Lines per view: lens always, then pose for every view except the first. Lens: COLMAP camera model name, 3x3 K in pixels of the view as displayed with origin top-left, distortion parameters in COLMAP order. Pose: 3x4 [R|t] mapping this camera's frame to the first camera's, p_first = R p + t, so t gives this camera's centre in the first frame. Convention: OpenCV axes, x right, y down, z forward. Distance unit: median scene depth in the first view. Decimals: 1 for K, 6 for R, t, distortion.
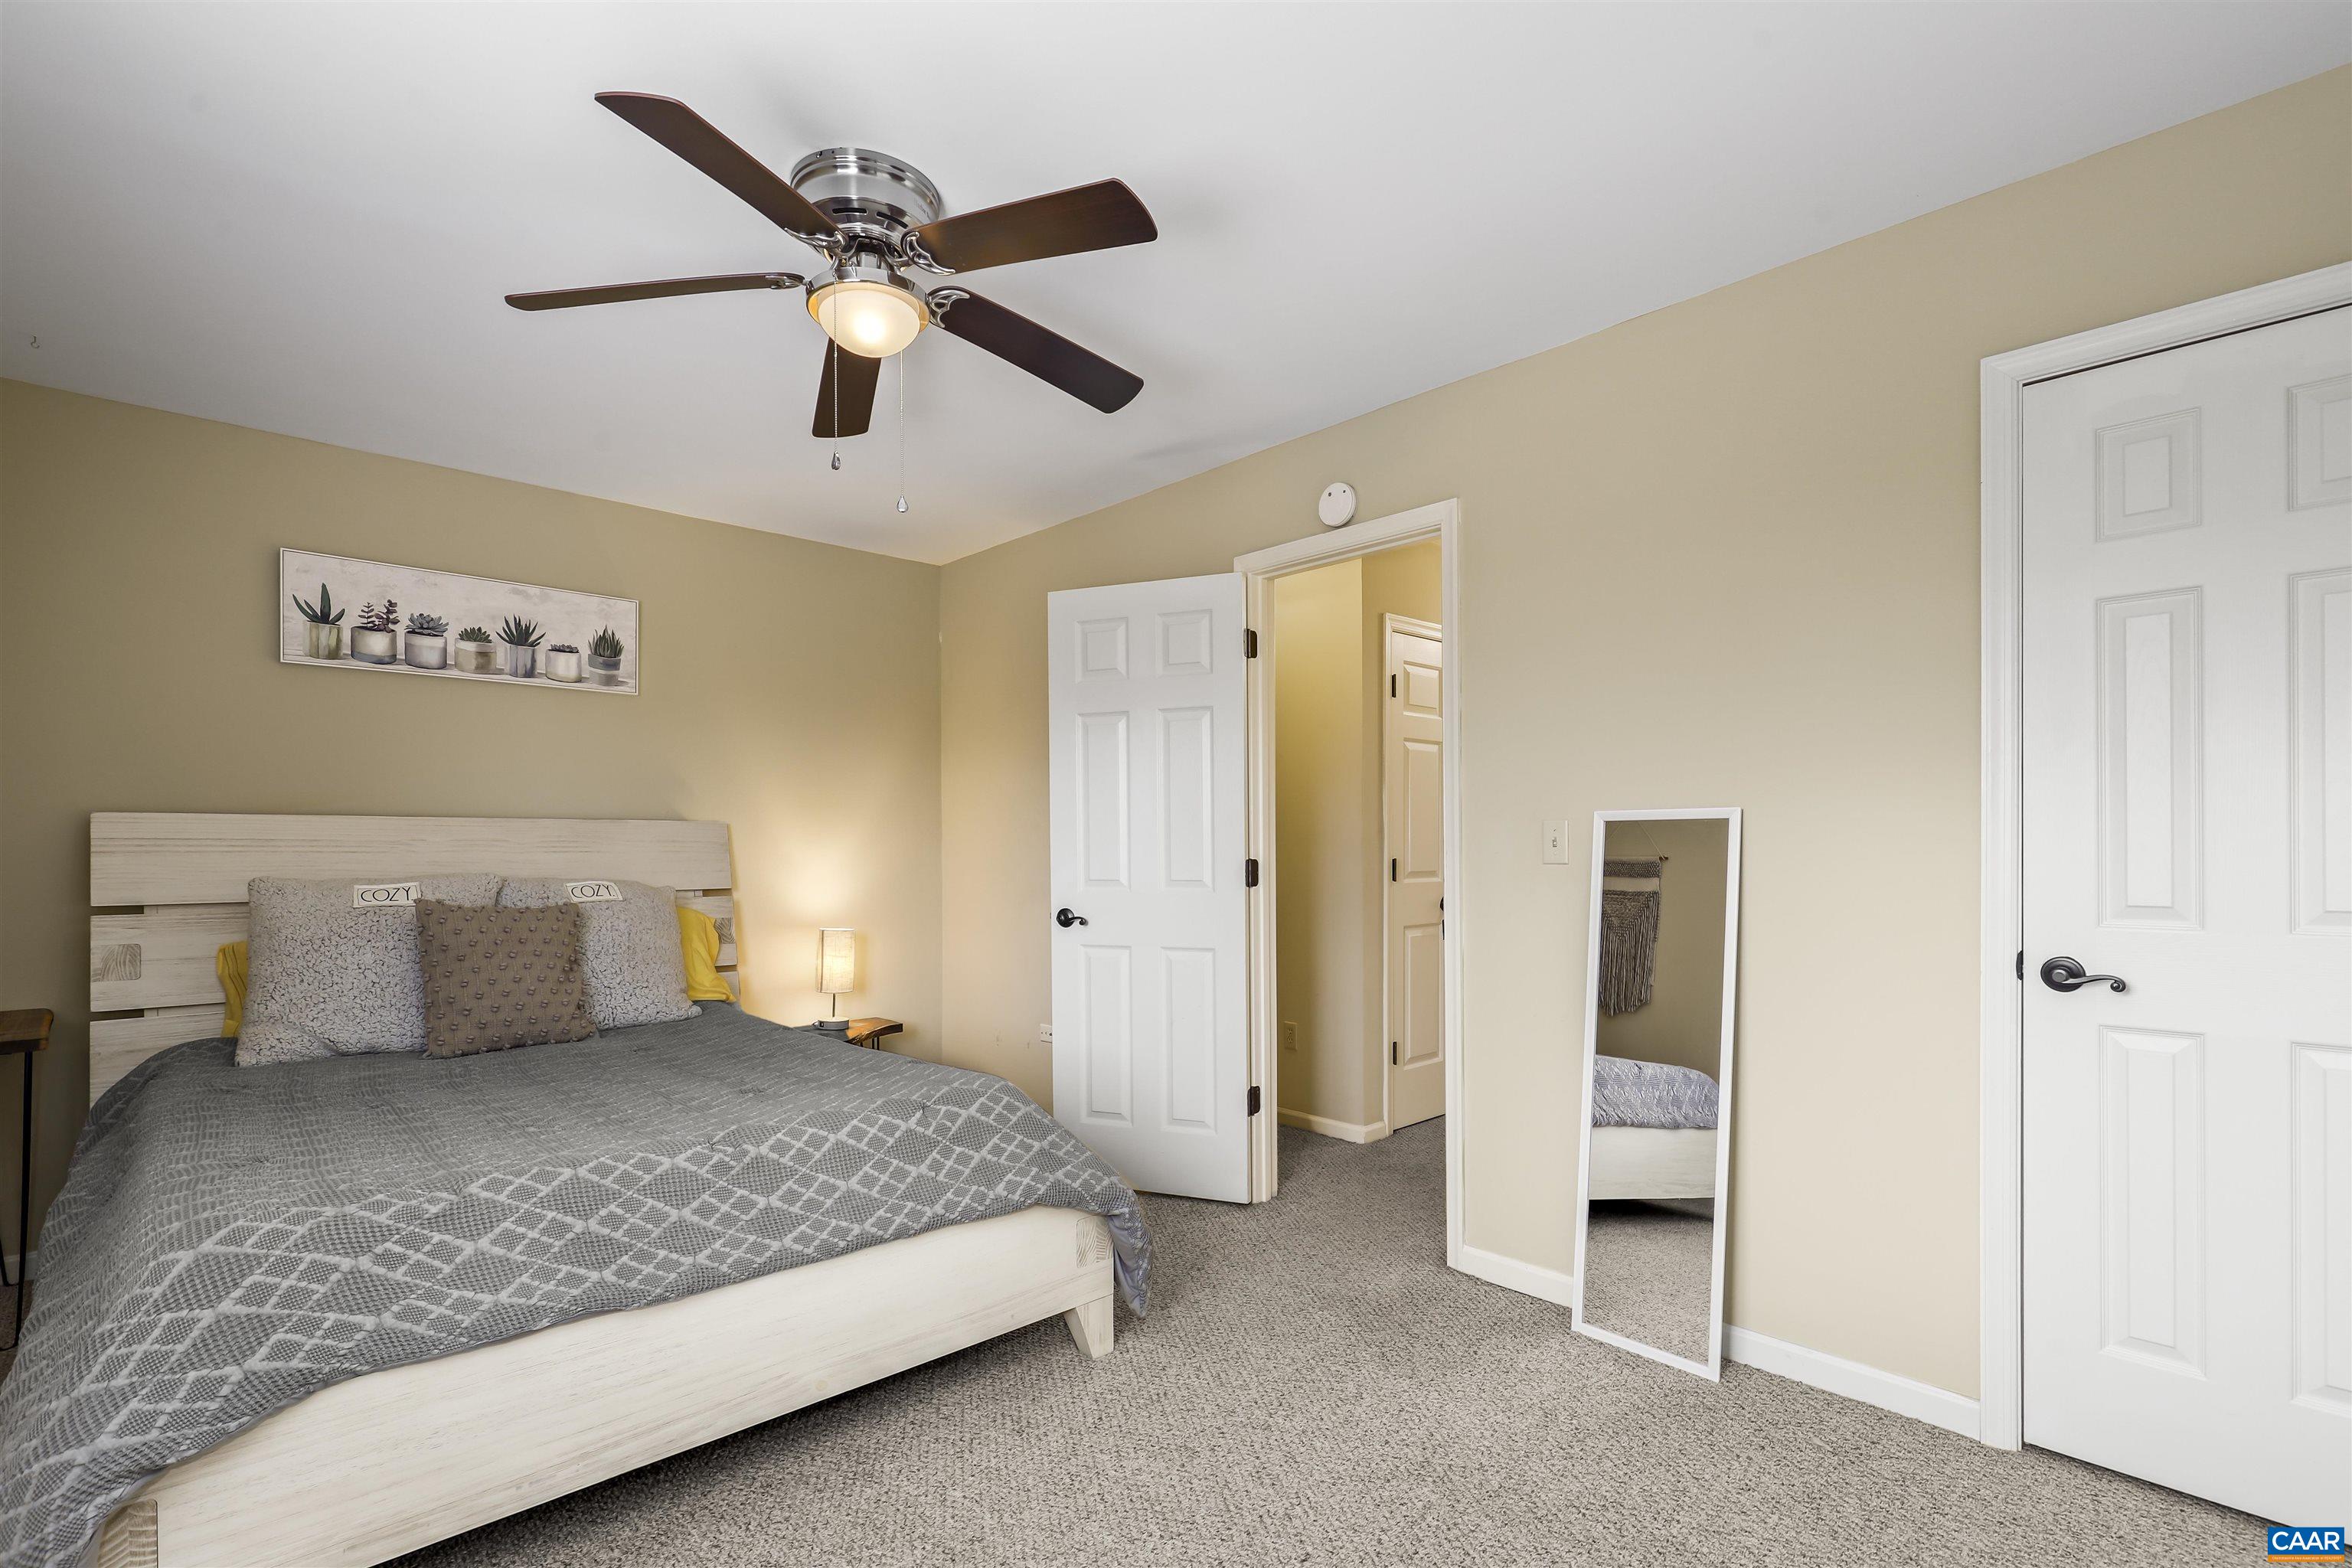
lens RADIAL K [[1083.2, 0, 1179.3], [0, 1083.2, 851.0], [0, 0, 1]] dist [-0.000422, 0.001592]
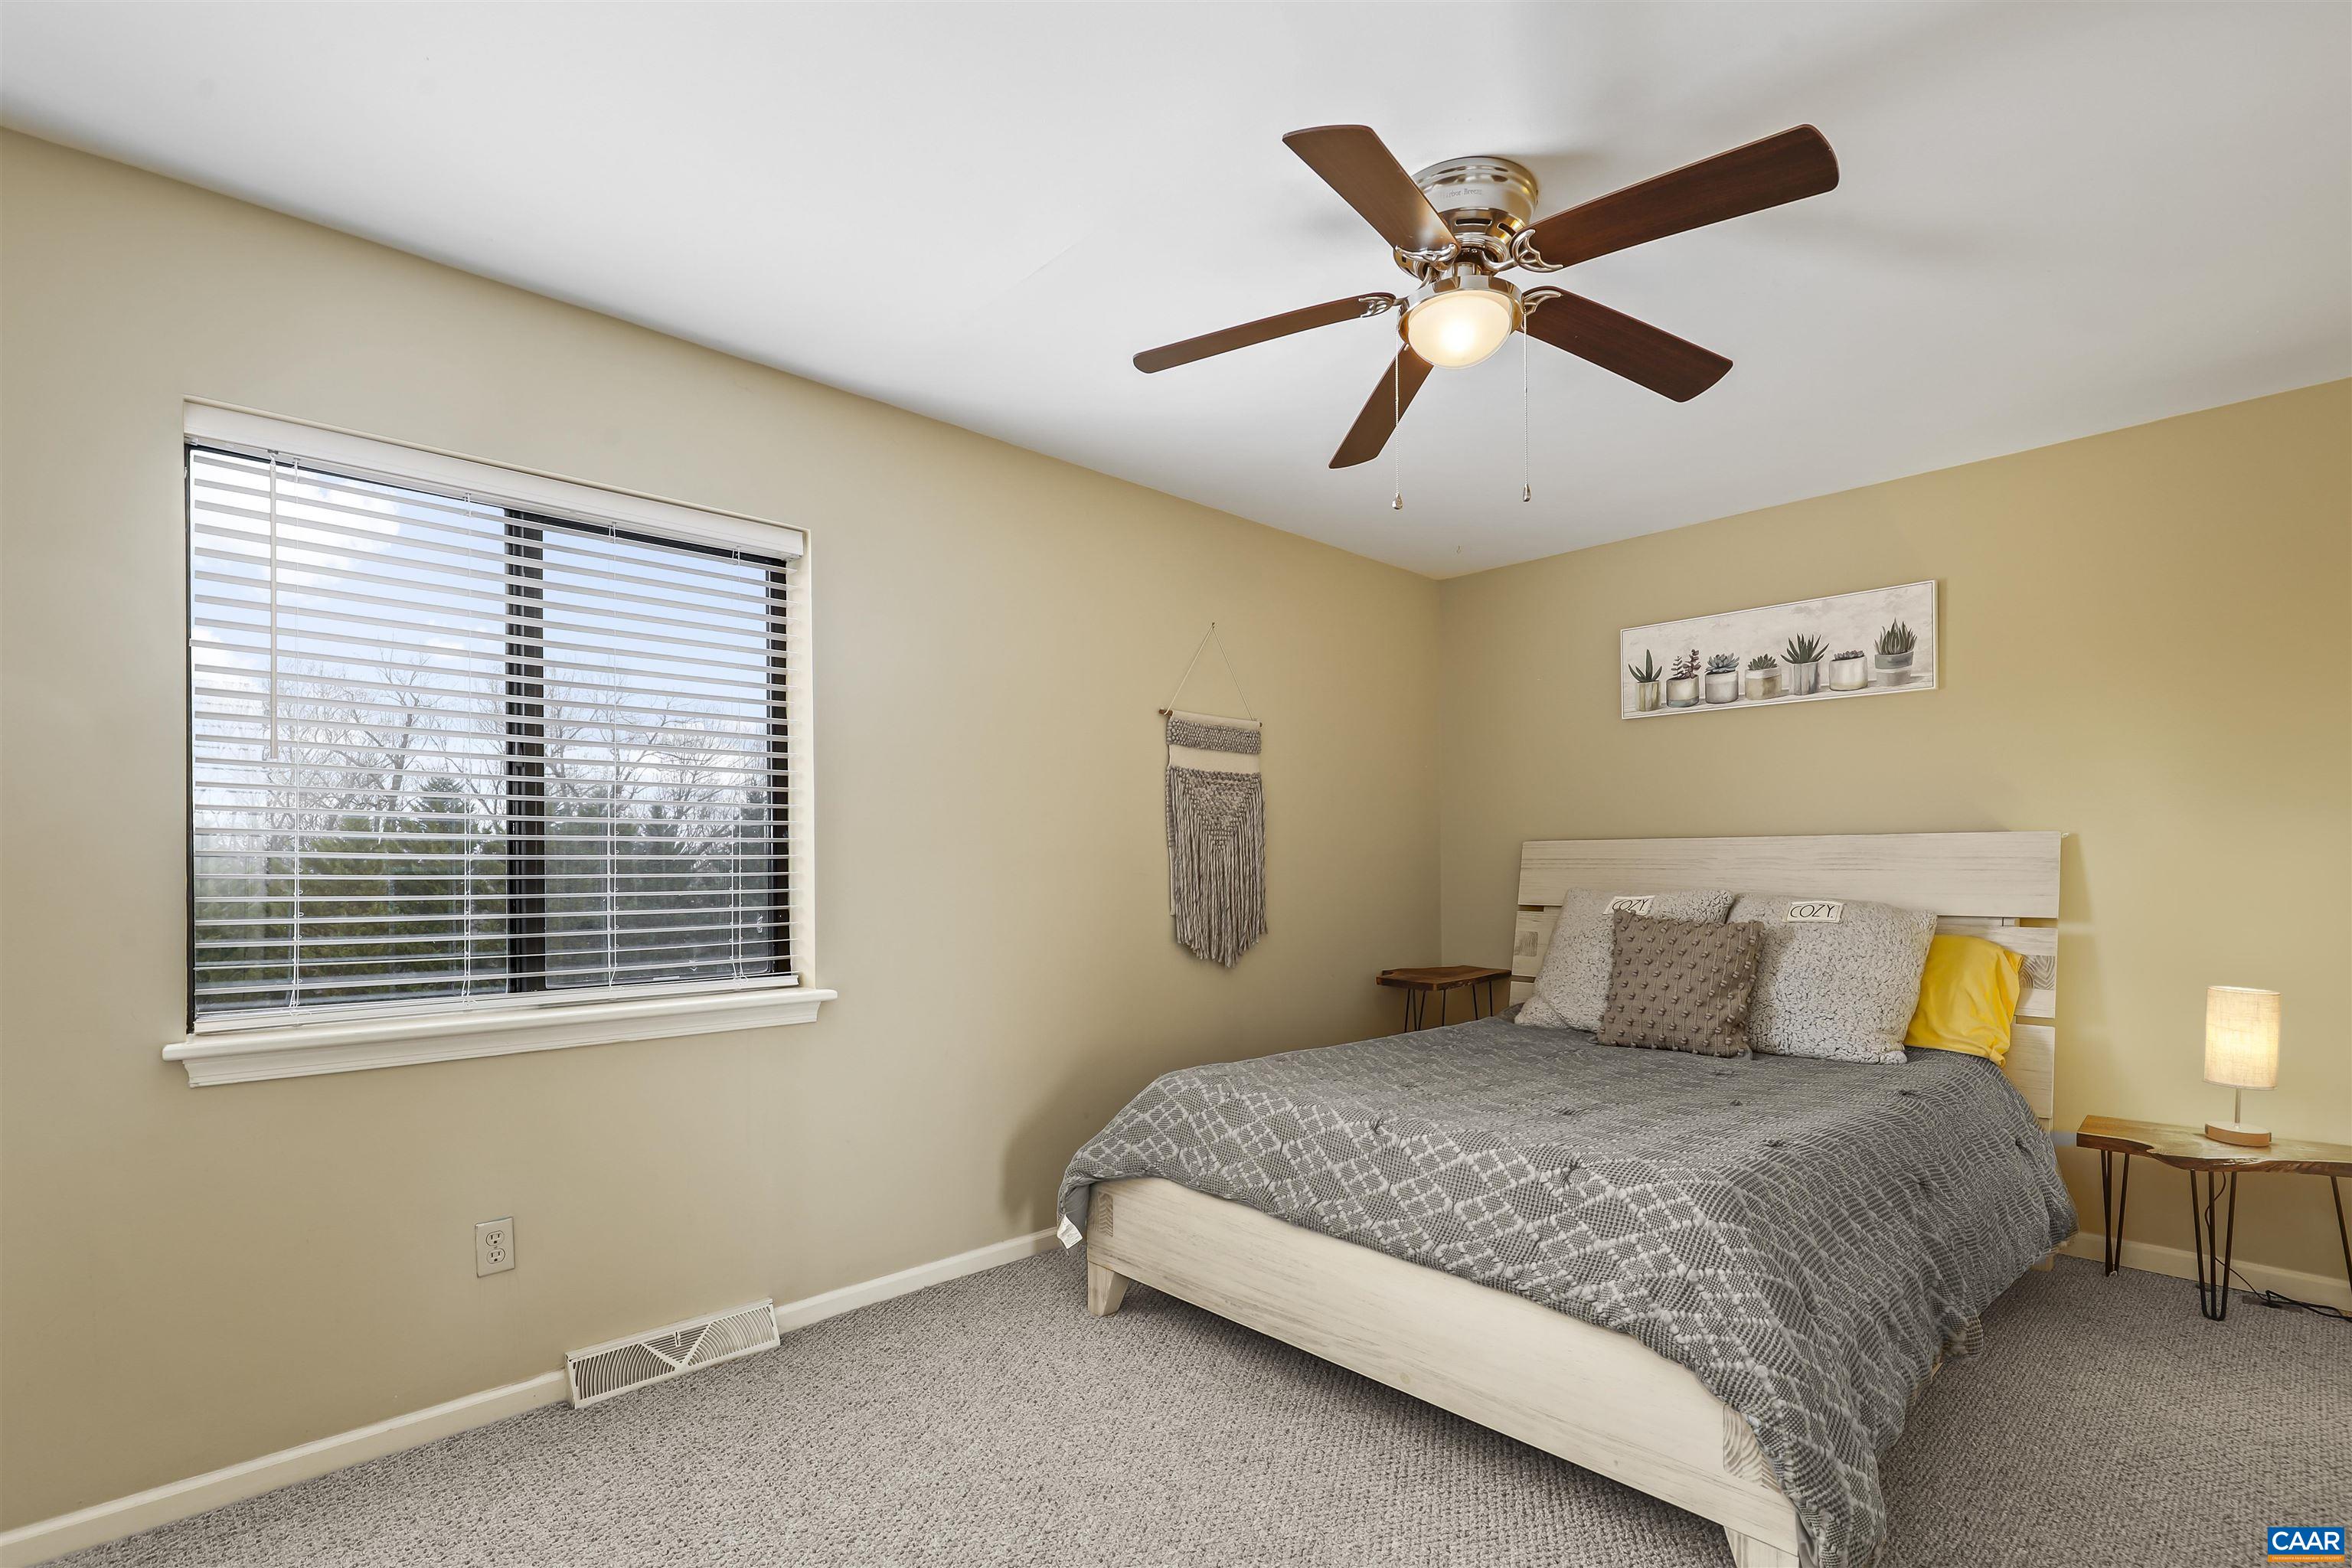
lens RADIAL K [[1083.2, 0, 1167.1], [0, 1083.2, 860.3], [0, 0, 1]] dist [-0.000422, 0.001592]
pose [[0.004048, -0.003532, -0.999986, 0.412929], [-0.000063, 0.999994, -0.003533, -0.004291], [0.999992, 0.000077, 0.004047, 0.435472]]
